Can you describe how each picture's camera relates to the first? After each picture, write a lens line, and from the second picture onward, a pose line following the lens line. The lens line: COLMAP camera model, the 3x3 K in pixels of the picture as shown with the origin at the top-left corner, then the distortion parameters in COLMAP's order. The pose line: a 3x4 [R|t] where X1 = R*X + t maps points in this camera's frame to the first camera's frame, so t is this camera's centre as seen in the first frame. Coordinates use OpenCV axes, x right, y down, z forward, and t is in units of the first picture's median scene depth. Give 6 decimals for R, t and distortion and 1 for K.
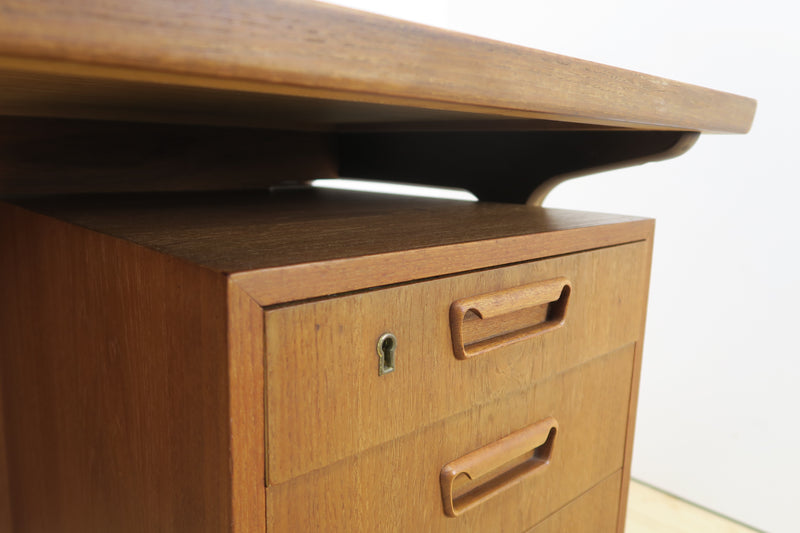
lens RADIAL K [[636.8, 0, 403.3], [0, 636.8, 267.1], [0, 0, 1]] dist [-0.002567, -0.004821]
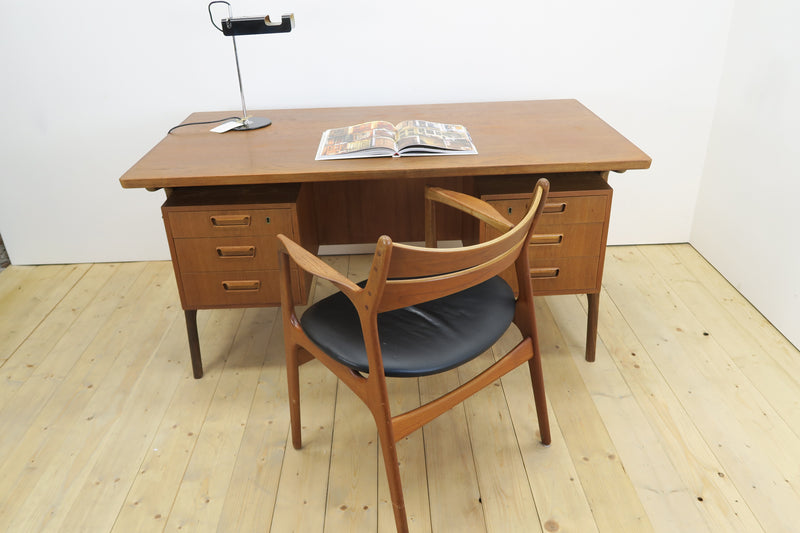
lens RADIAL K [[636.8, 0, 401.4], [0, 636.8, 264.2], [0, 0, 1]] dist [-0.002567, -0.004821]
pose [[0.740796, 0.255804, -0.621116, 2.473932], [-0.067853, 0.948418, 0.309676, -0.942879], [0.668294, -0.187262, 0.719942, -3.262961]]
